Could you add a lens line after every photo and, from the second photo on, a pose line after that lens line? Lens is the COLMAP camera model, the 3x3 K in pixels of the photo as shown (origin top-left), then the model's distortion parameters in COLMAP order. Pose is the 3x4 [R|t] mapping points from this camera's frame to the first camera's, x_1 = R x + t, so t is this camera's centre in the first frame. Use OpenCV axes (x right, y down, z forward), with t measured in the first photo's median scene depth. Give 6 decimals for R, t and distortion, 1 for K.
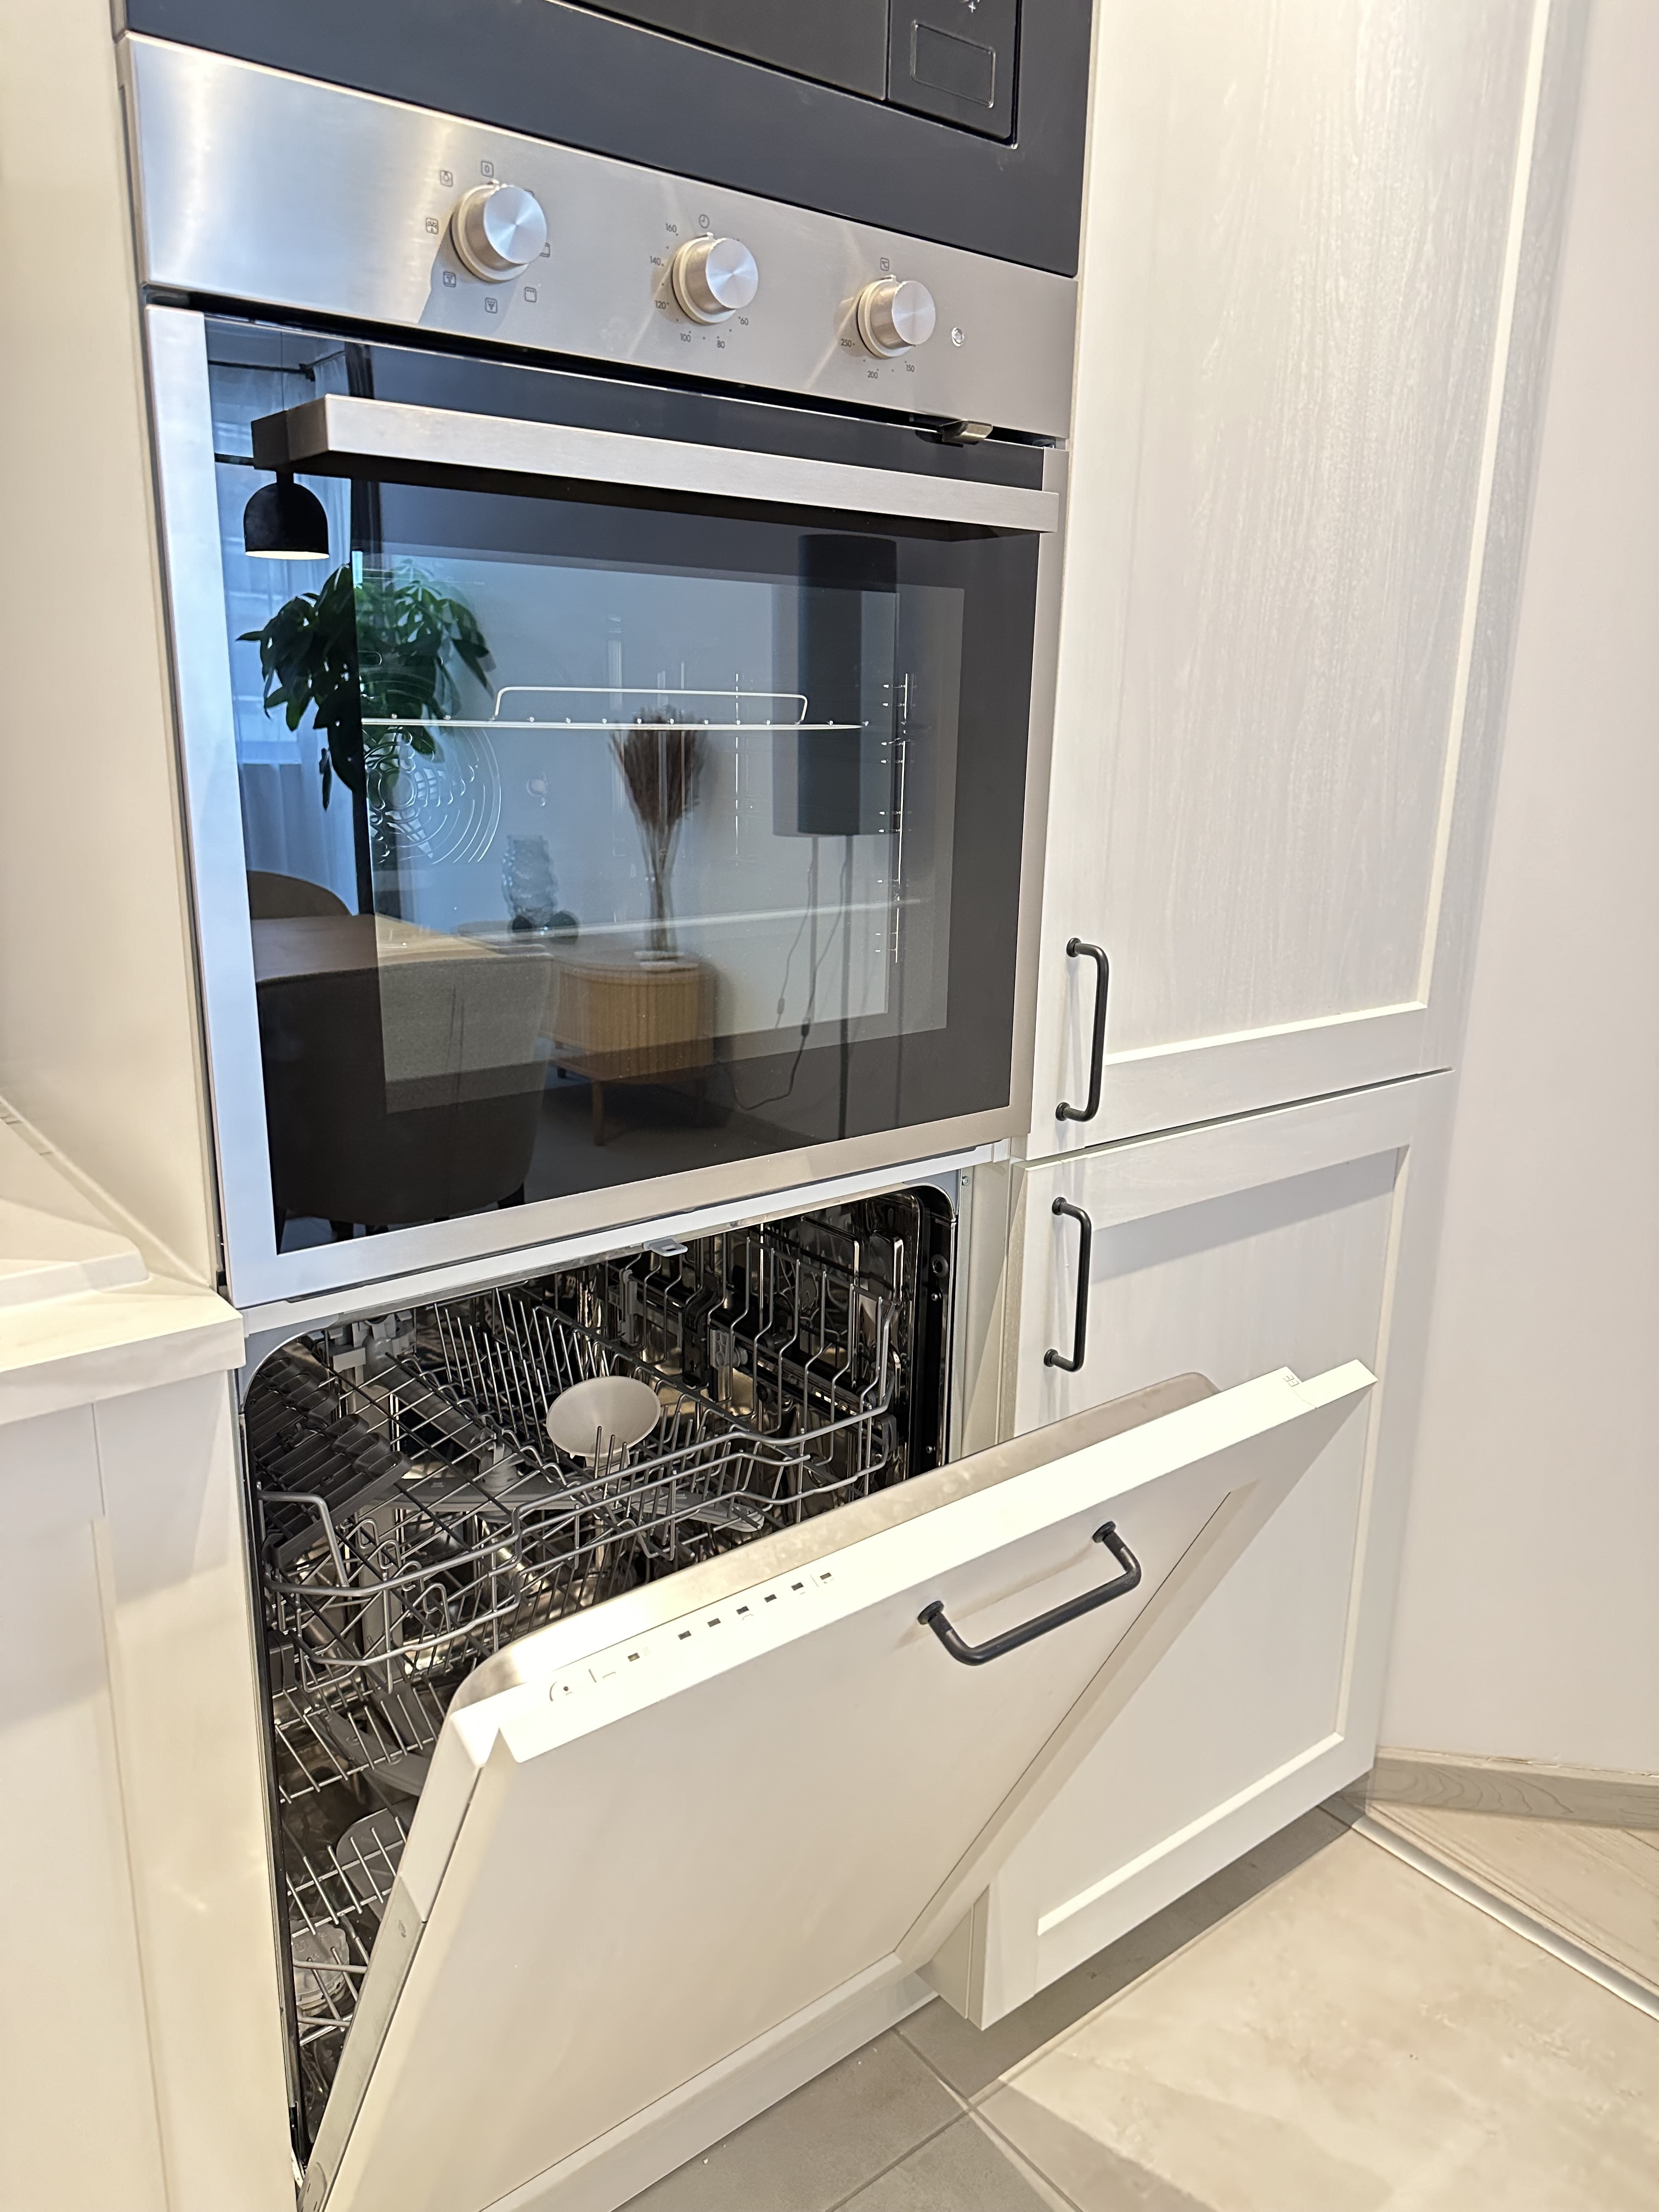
lens RADIAL K [[1549.8, 0, 840.2], [0, 1549.8, 1109.7], [0, 0, 1]] dist [0.074570, -0.090803]
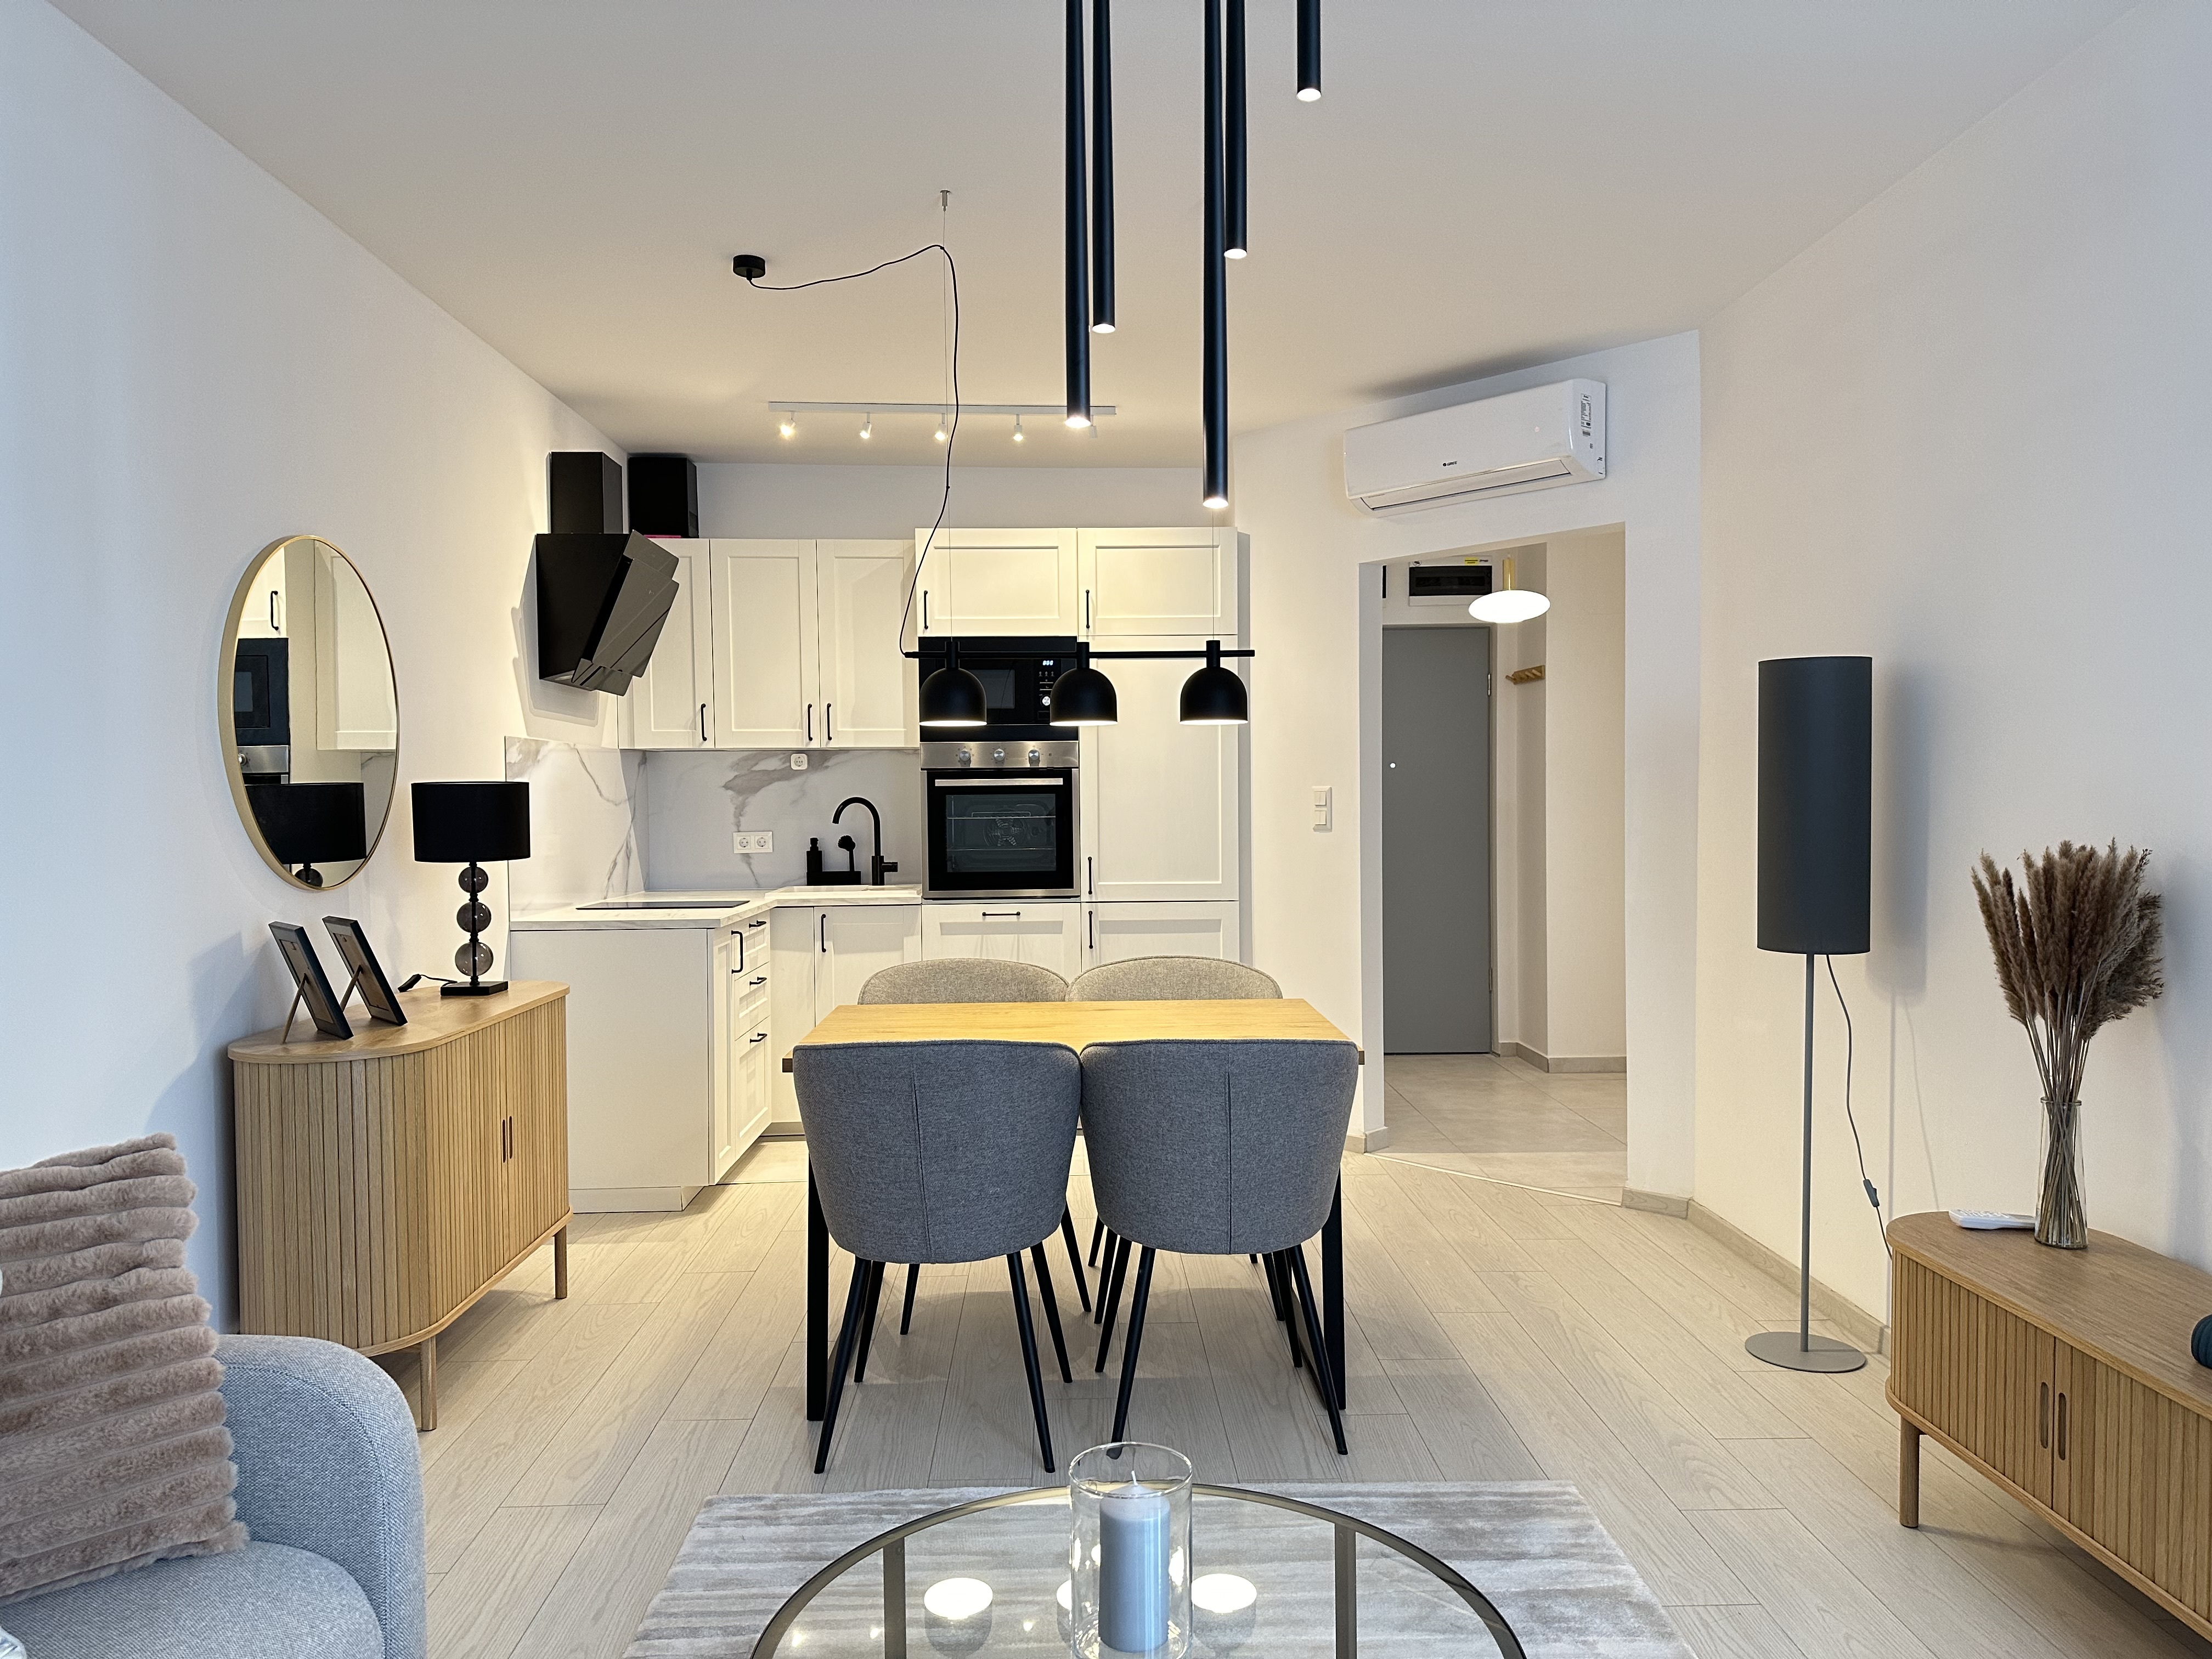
lens RADIAL K [[1549.8, 0, 1116.9], [0, 1549.8, 828.6], [0, 0, 1]] dist [0.074570, -0.090803]
pose [[0.803709, -0.022673, -0.594590, 2.990609], [-0.120771, 0.972258, -0.200320, 0.740524], [0.582637, 0.232808, 0.778675, -2.681751]]
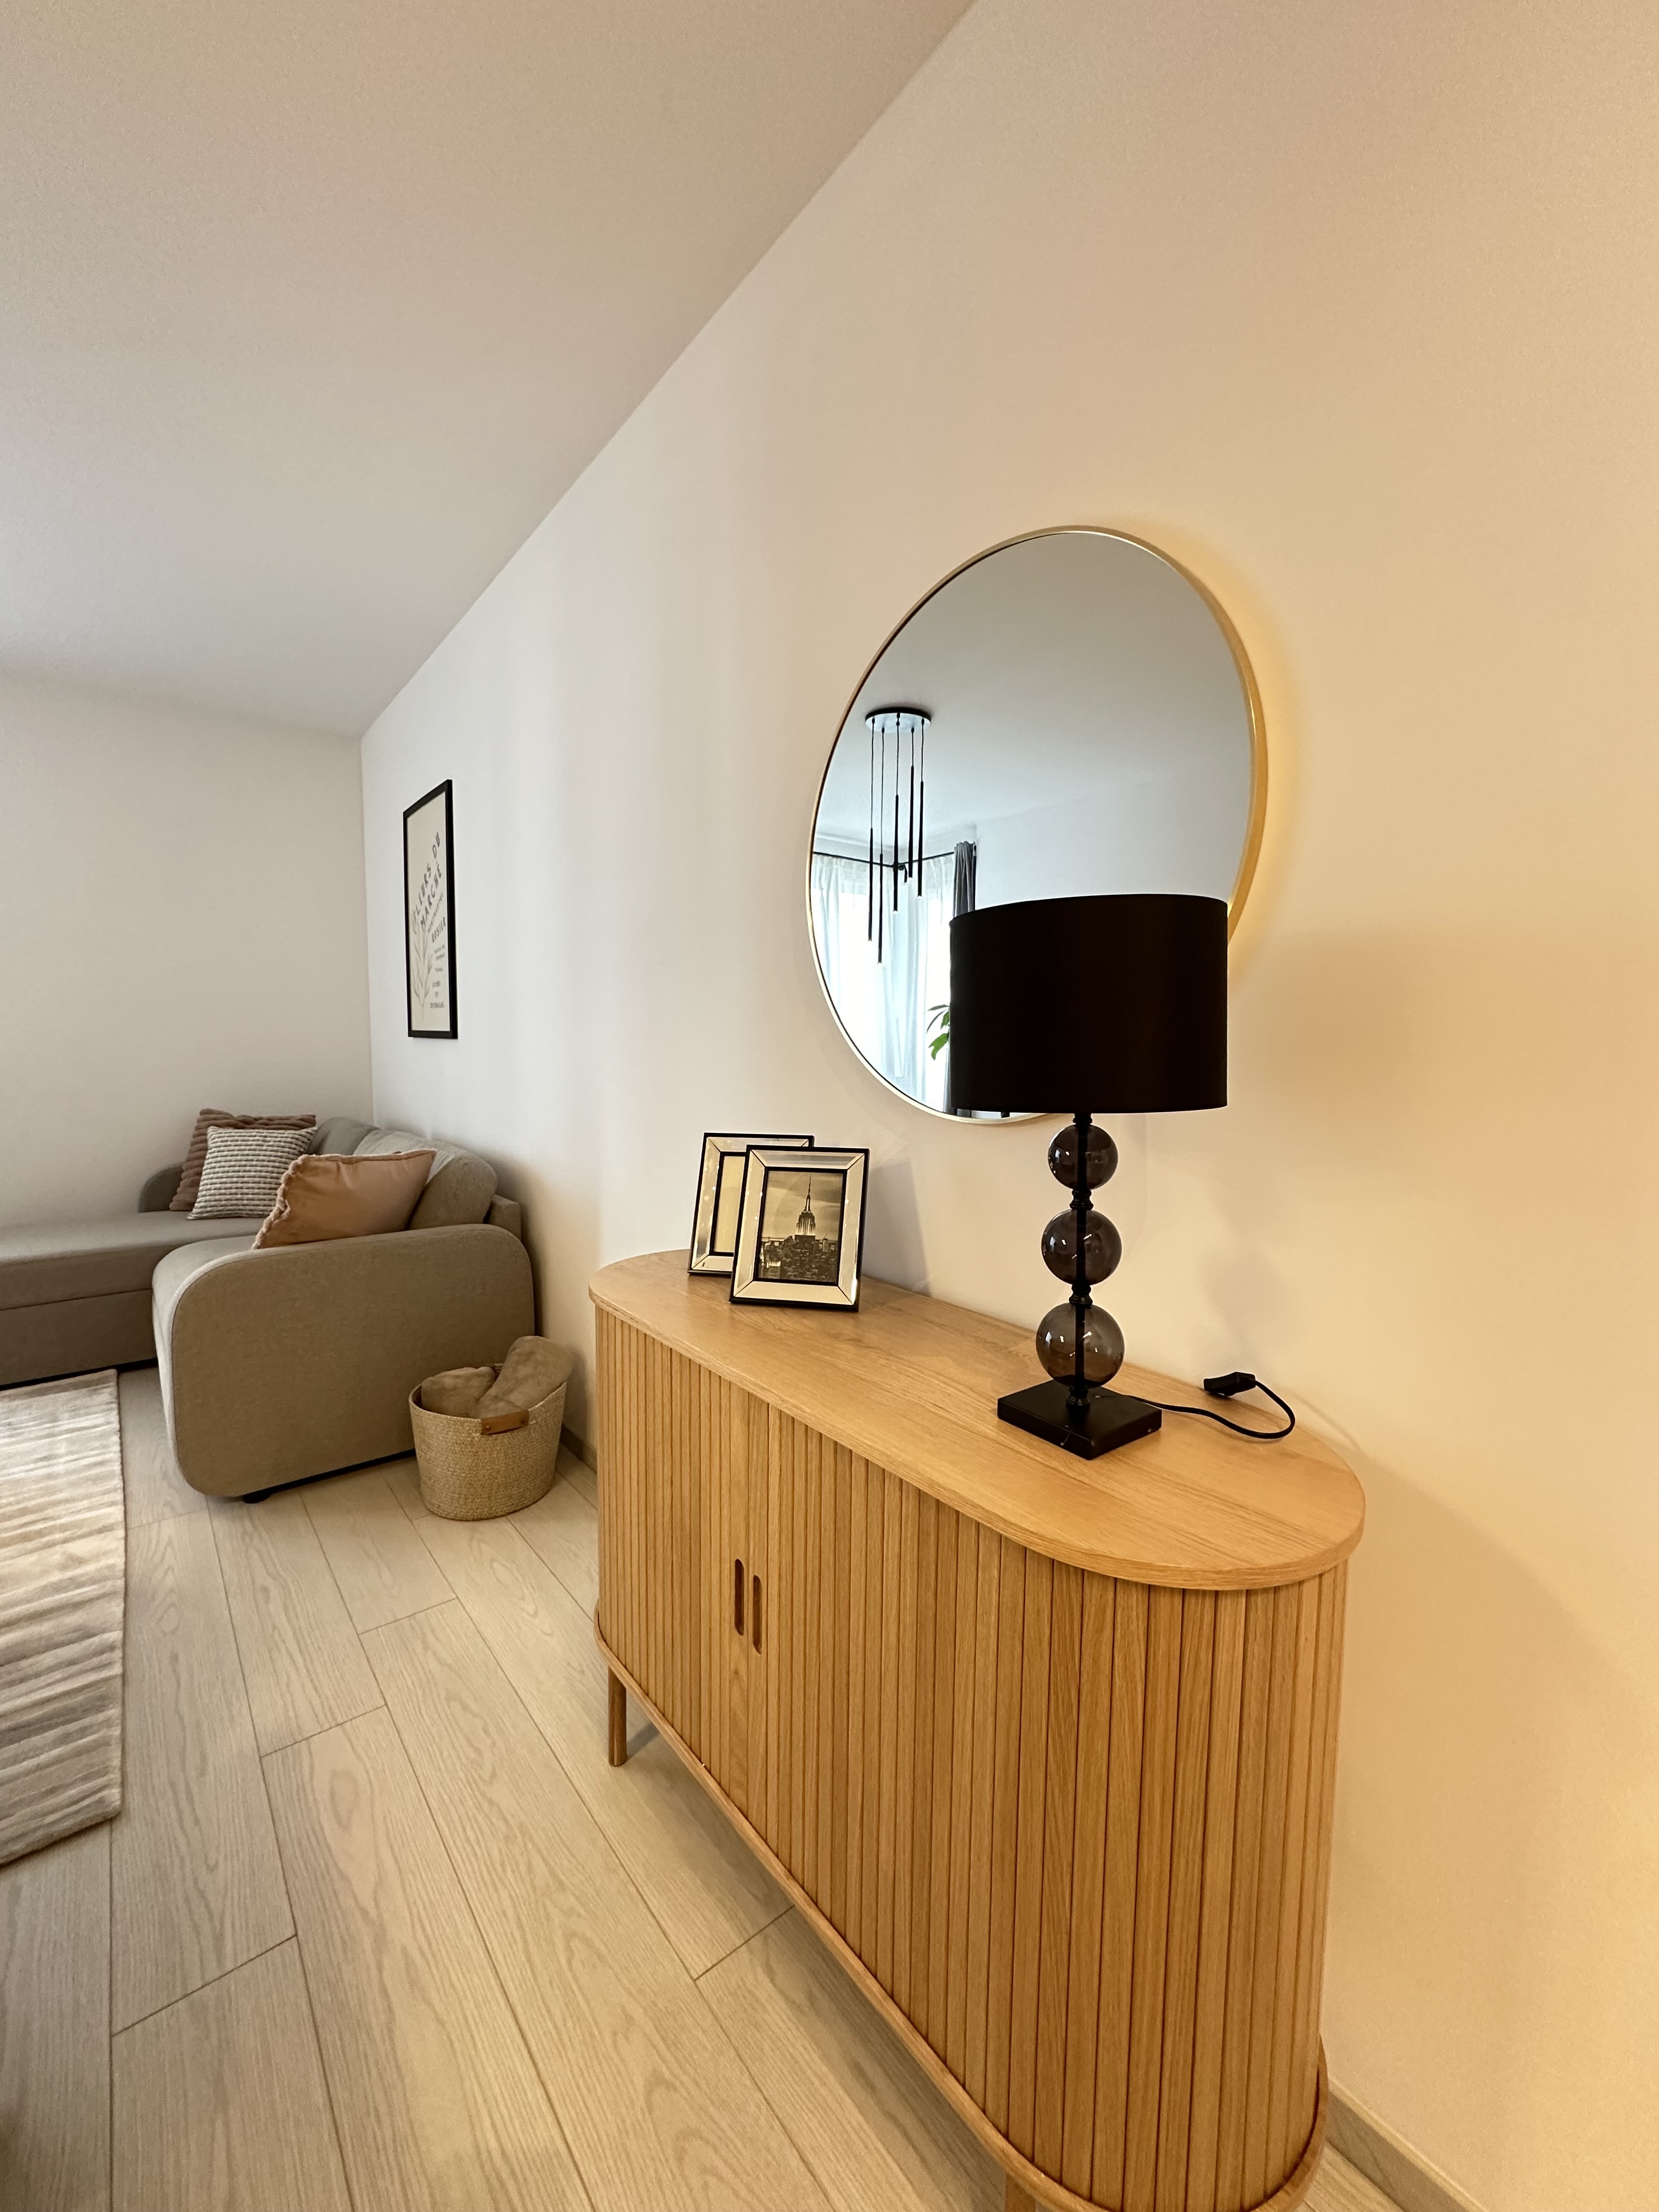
lens RADIAL K [[882.9, 0, 829.8], [0, 882.9, 1107.3], [0, 0, 1]] dist [-0.003301, 0.000448]
pose [[-0.999369, -0.033330, -0.012240, 0.274373], [-0.035503, 0.943001, 0.330892, 0.088453], [0.000514, 0.331117, -0.943589, -0.266357]]
